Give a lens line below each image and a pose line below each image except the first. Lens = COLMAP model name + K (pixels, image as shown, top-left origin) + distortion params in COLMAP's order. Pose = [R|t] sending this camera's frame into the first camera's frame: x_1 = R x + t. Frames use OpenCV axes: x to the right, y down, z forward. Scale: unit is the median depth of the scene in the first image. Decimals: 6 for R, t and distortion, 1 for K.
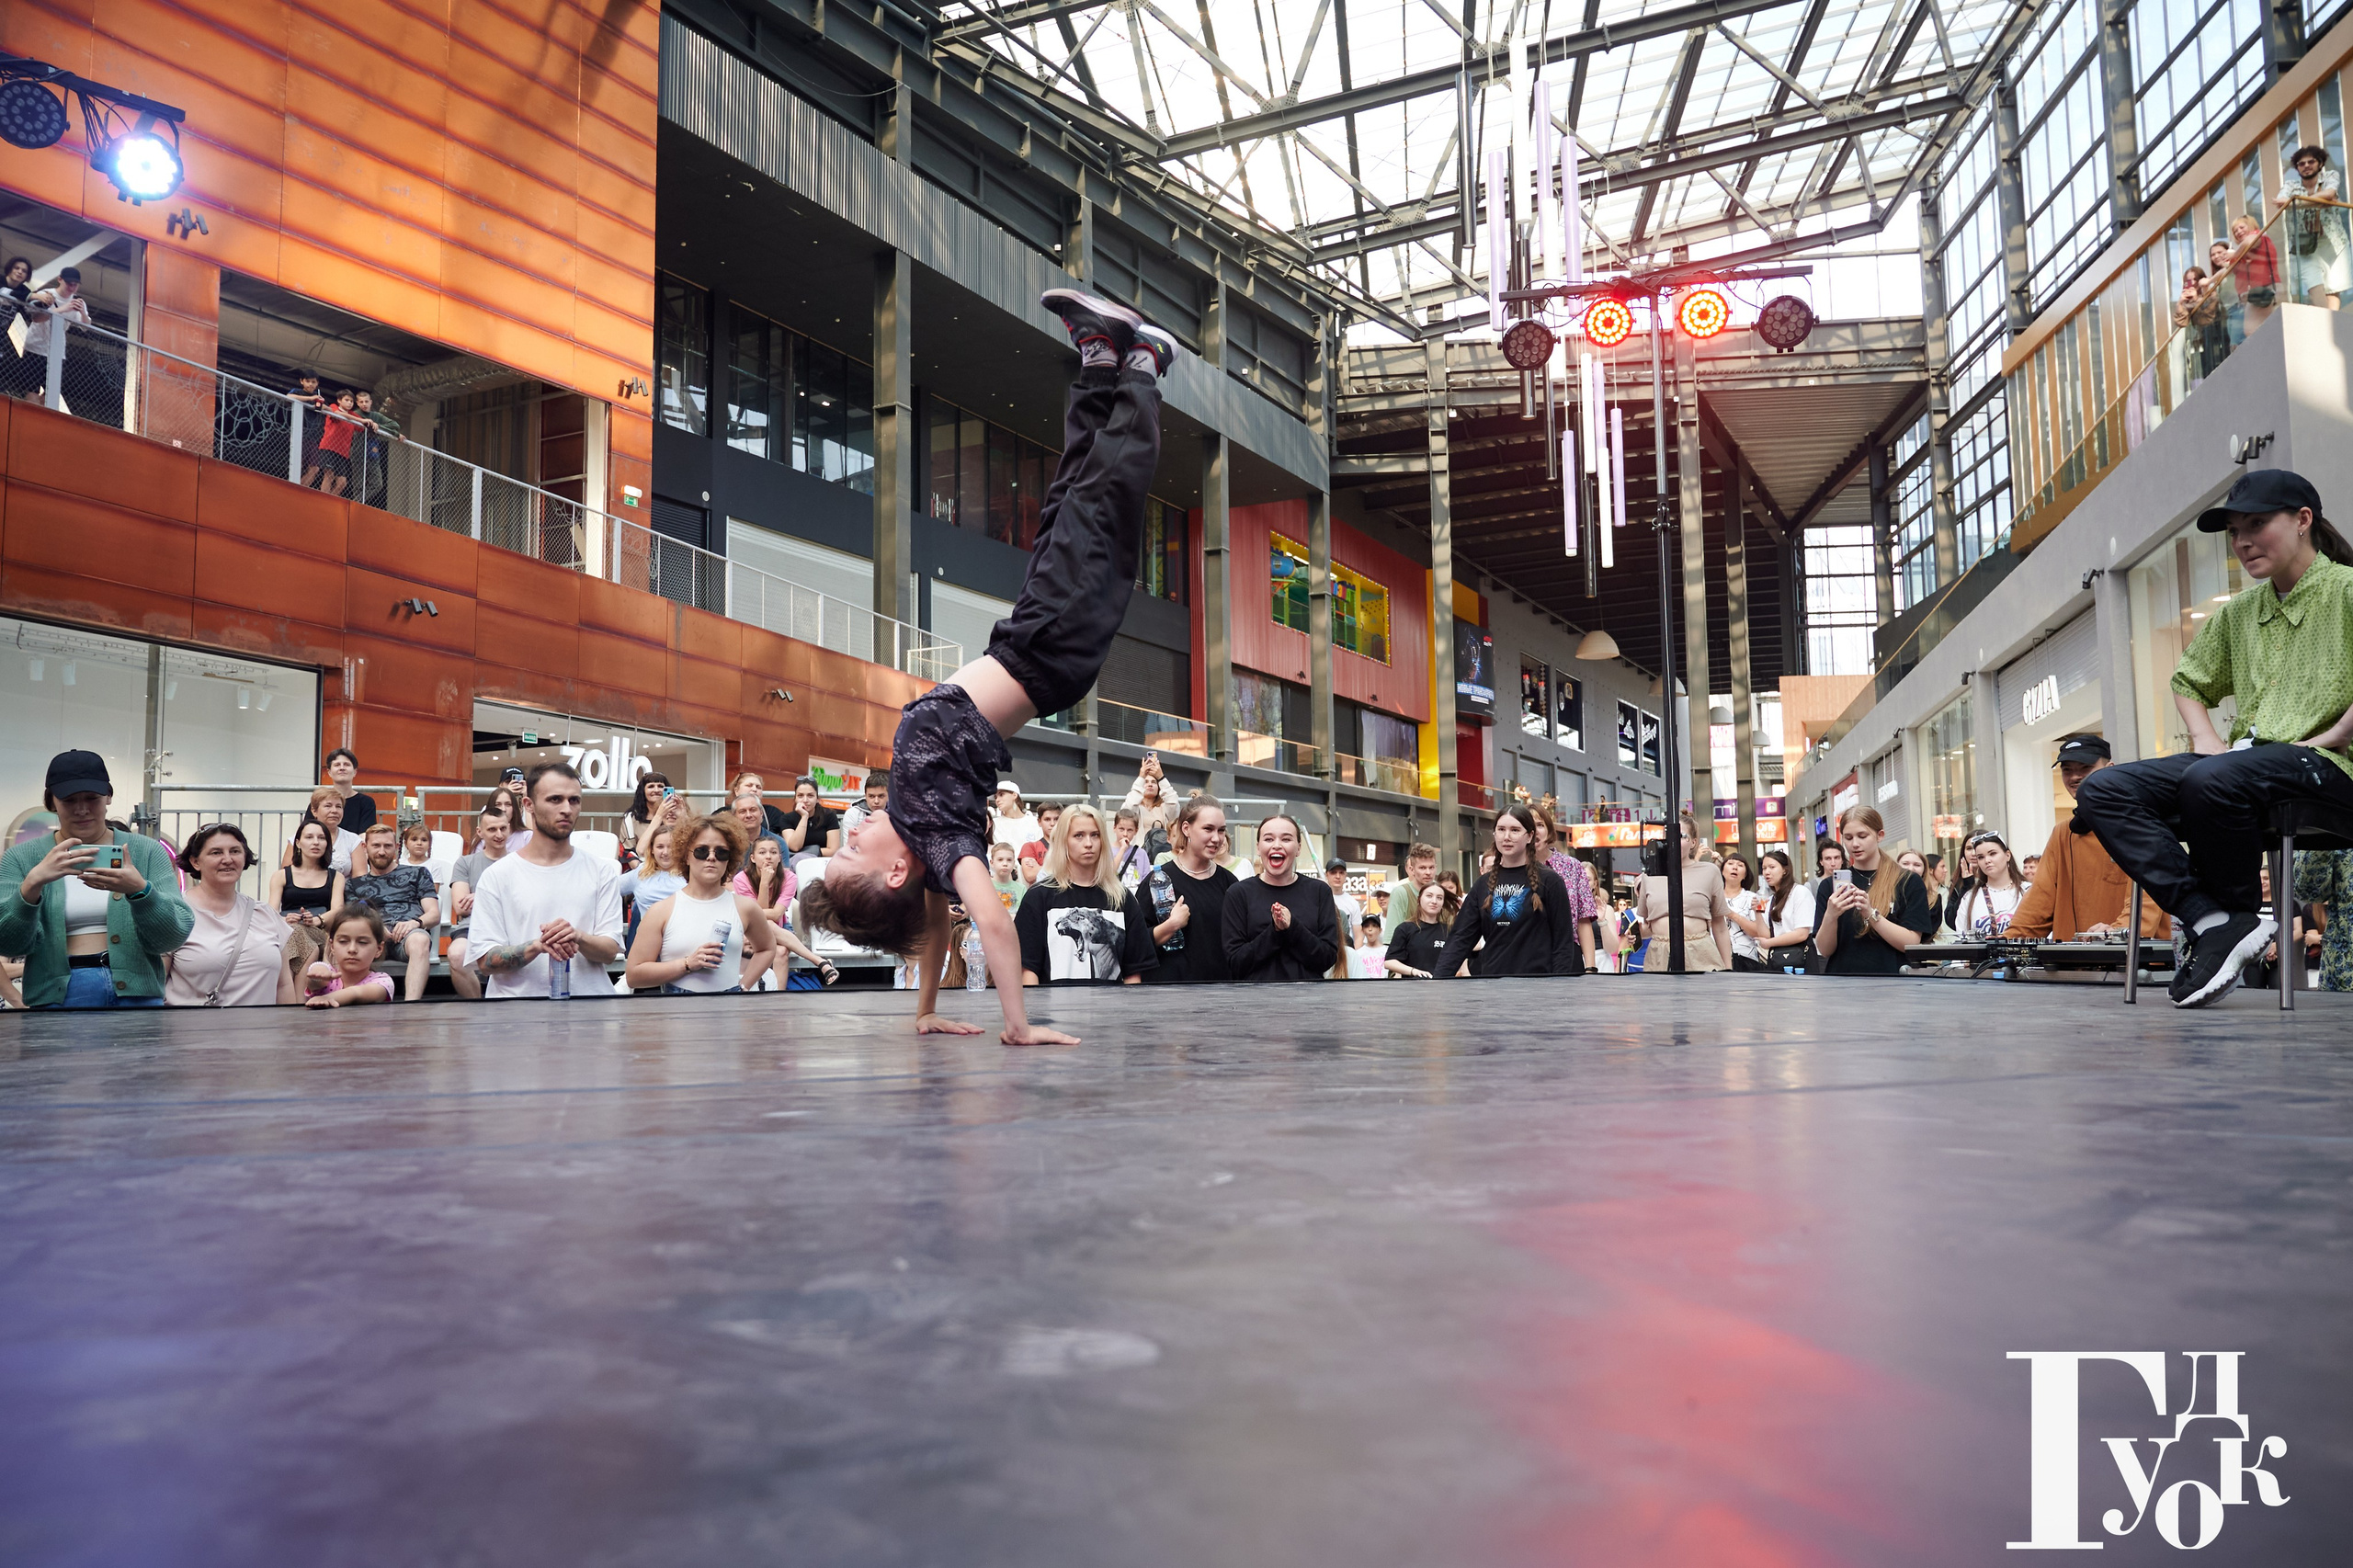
lens RADIAL K [[1757.7, 0, 1169.1], [0, 1757.7, 779.5], [0, 0, 1]] dist [-0.024636, 0.000971]
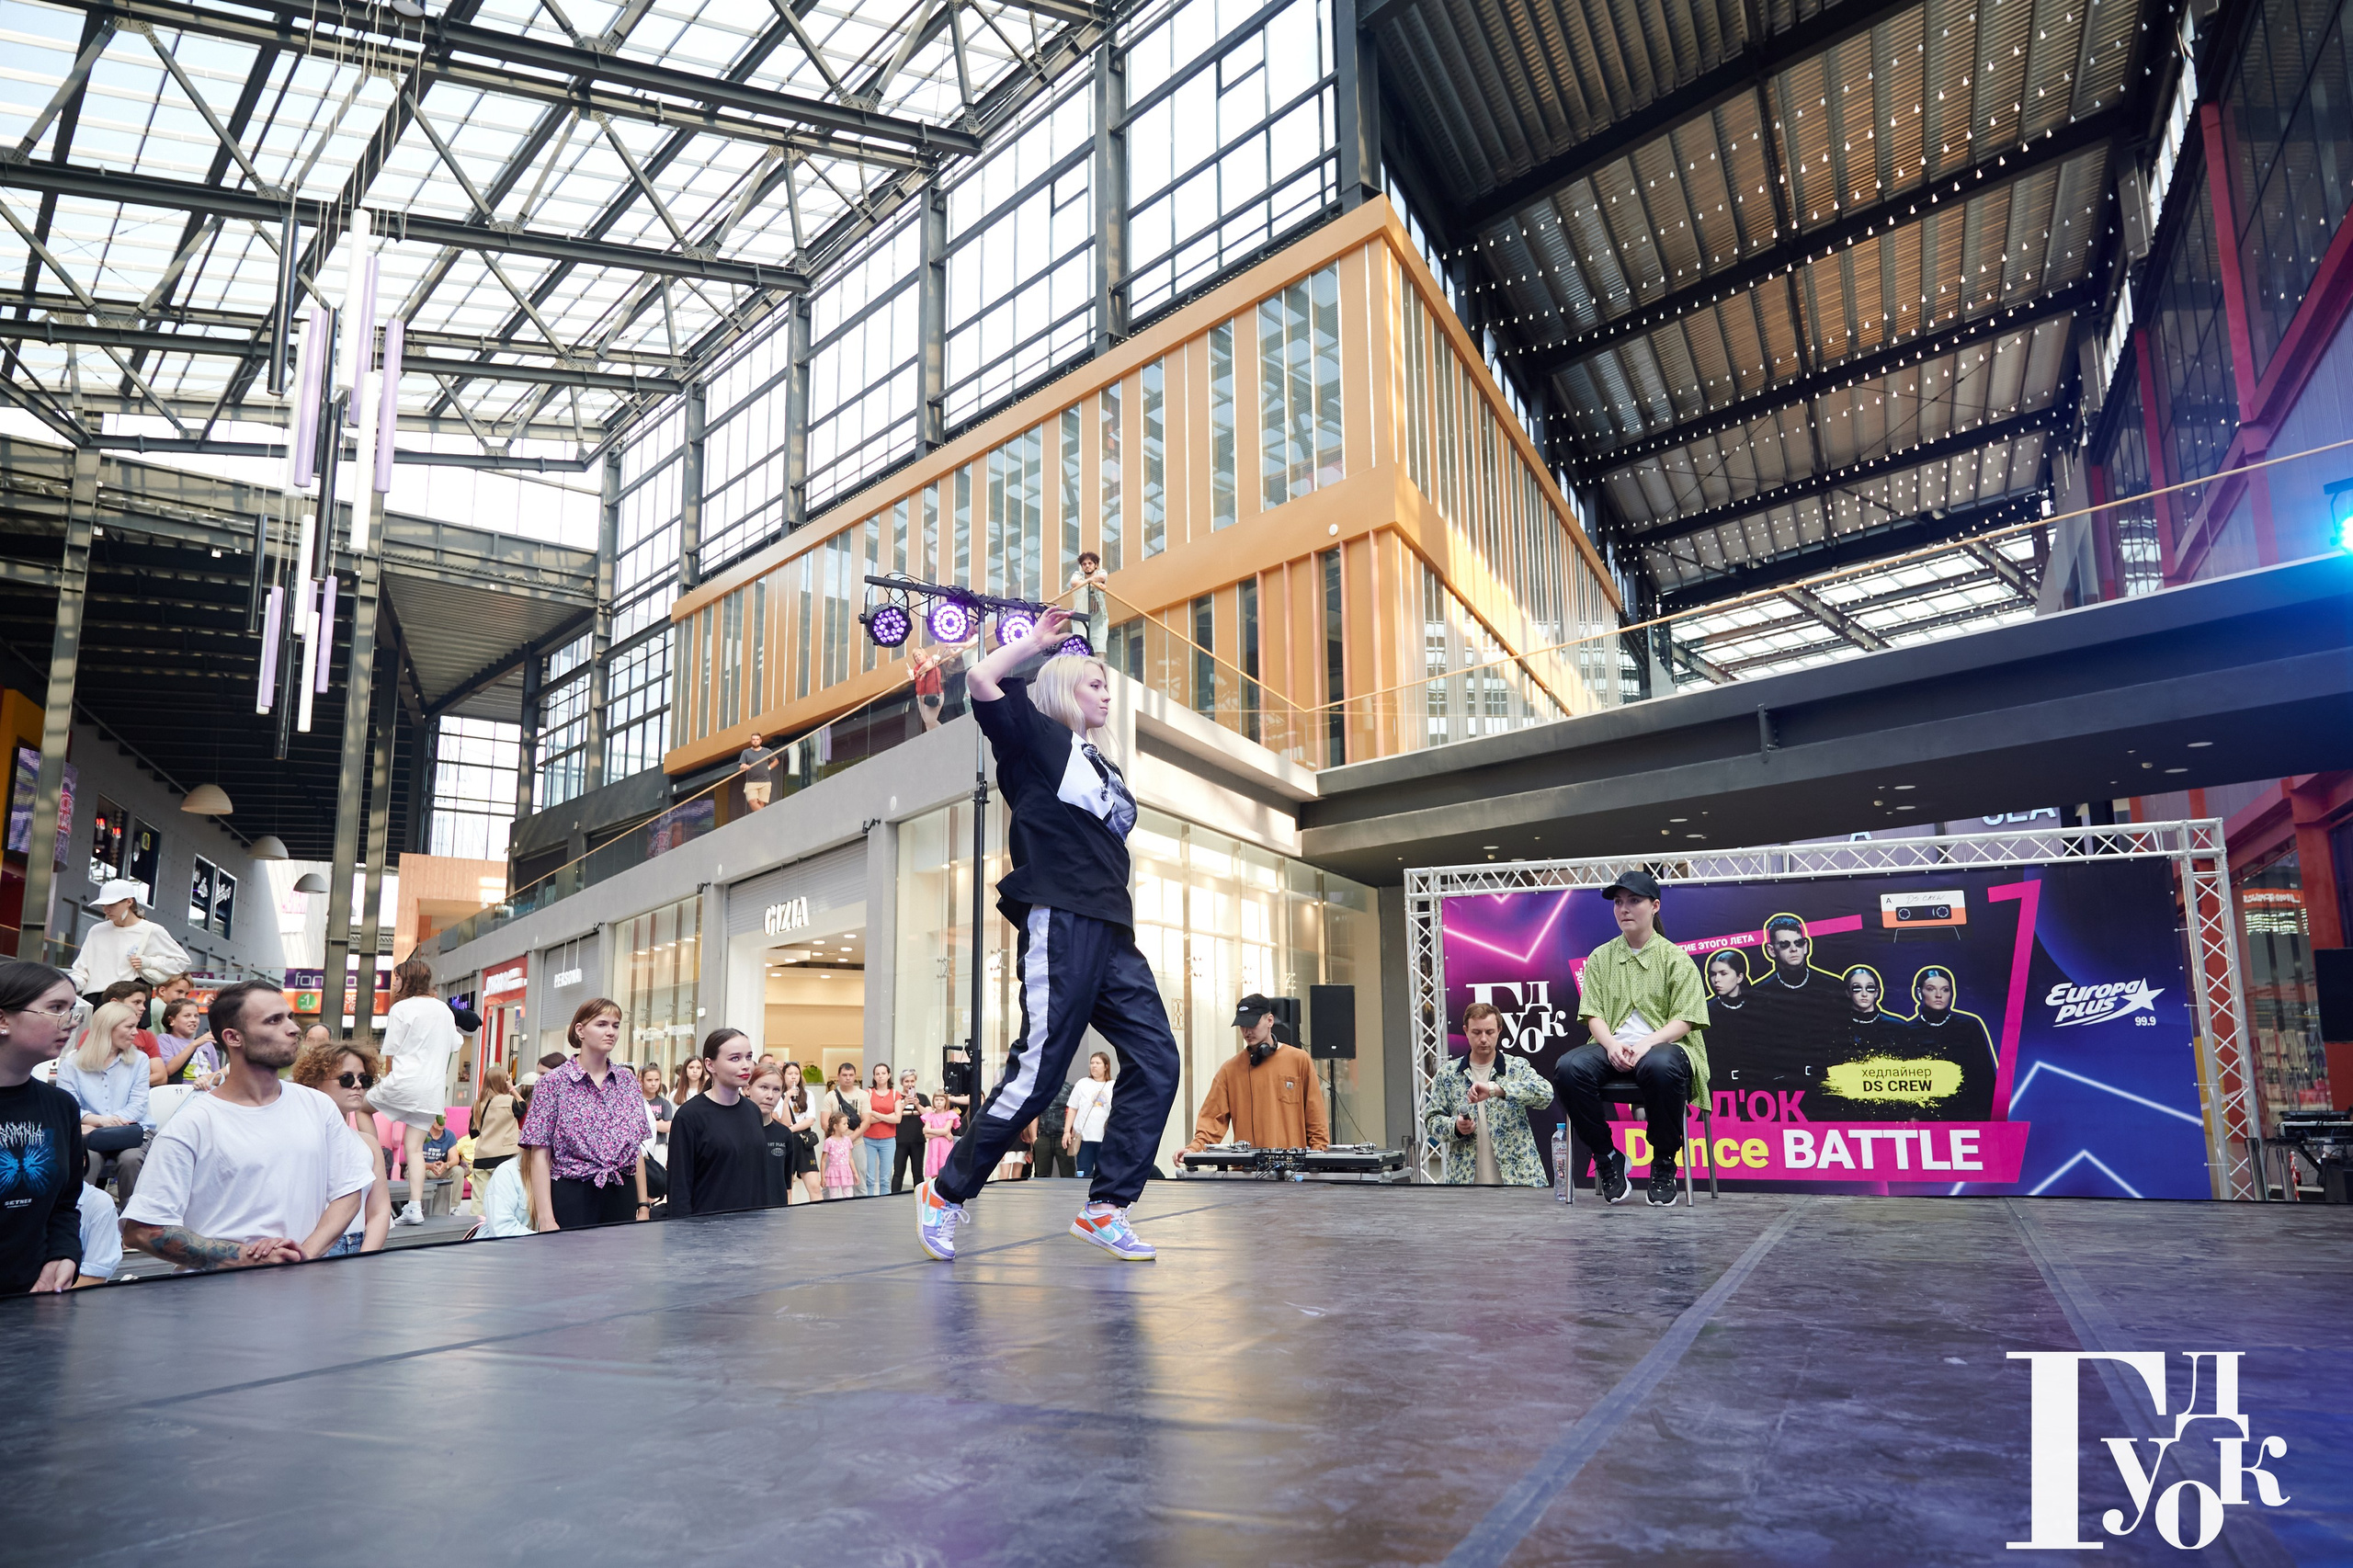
lens RADIAL K [[1629.5, 0, 1175.1], [0, 1629.5, 782.1], [0, 0, 1]] dist [0.001072, -0.002693]
pose [[0.676012, 0.139368, 0.723591, -0.068292], [-0.062324, 0.989247, -0.132309, -0.002537], [-0.734250, 0.044345, 0.677429, 0.022365]]
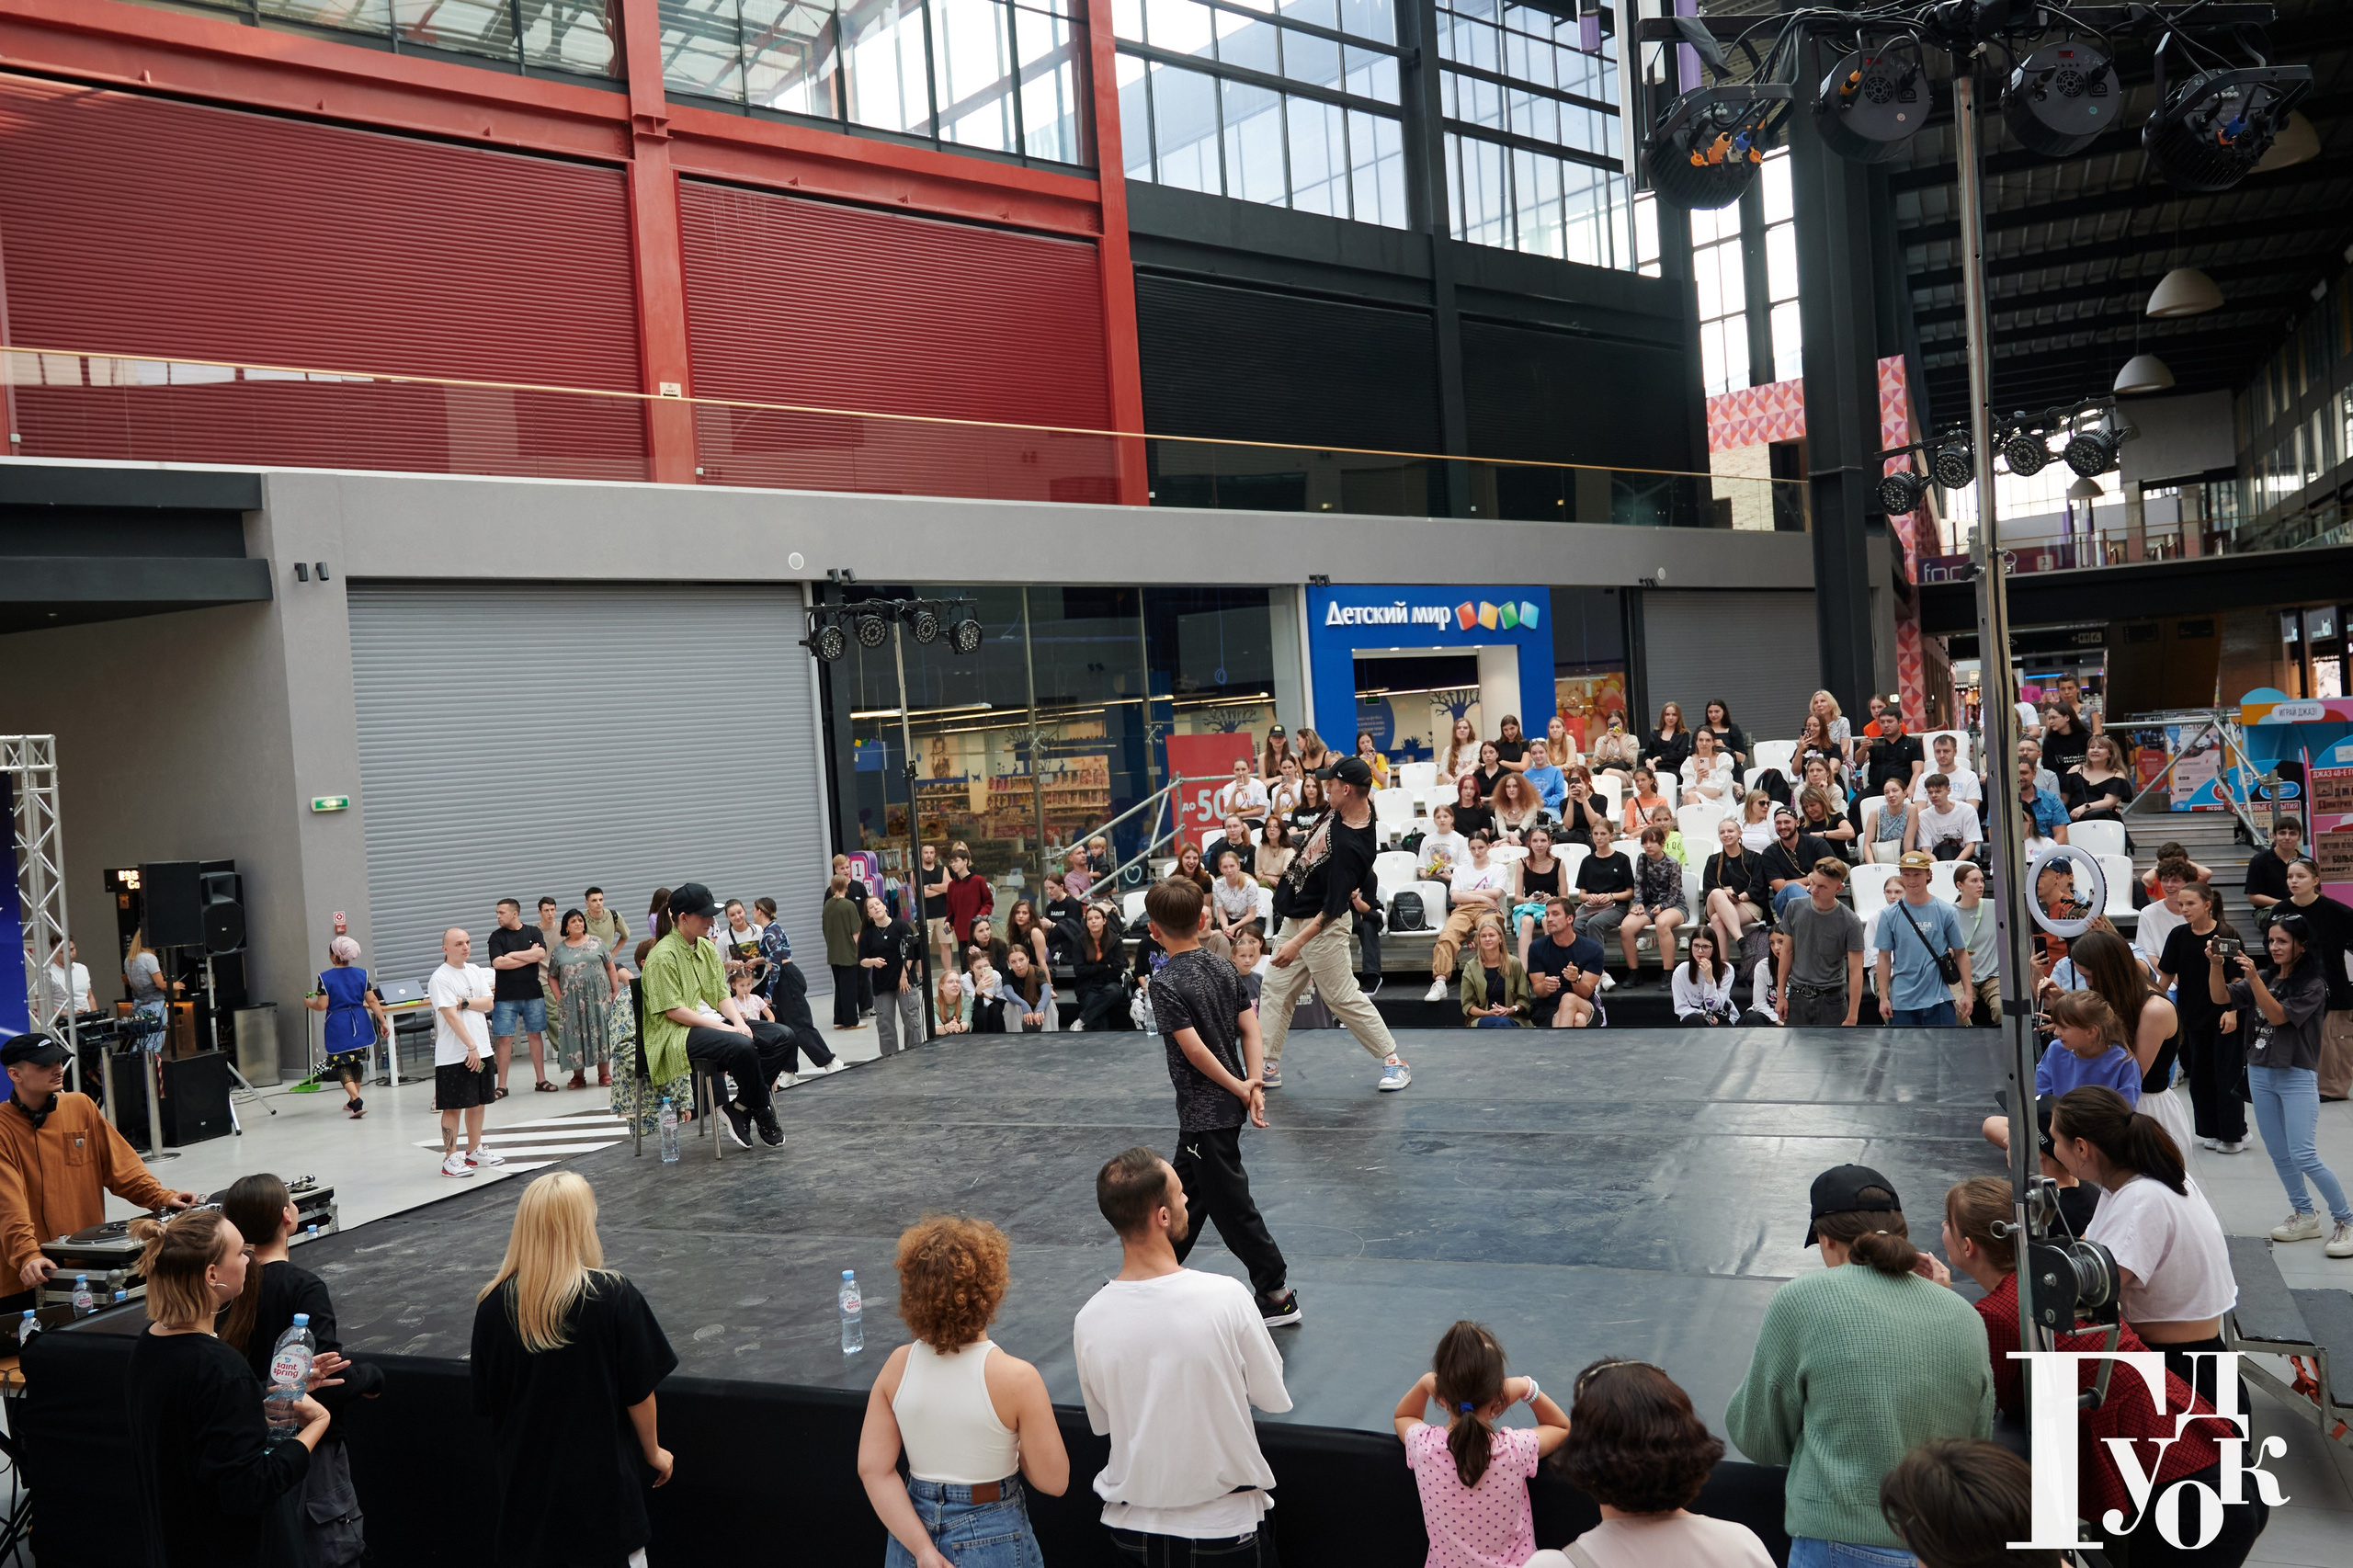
lens RADIAL K [[1931.2, 0, 1179.2], [0, 1931.2, 784.2], [0, 0, 1]] dist [-0.005519, -0.002593]
pose [[-0.751594, 0.051566, 0.657608, -0.106750], [0.022080, 0.998348, -0.053049, -0.013851], [-0.659257, -0.025351, -0.751490, 0.197487]]
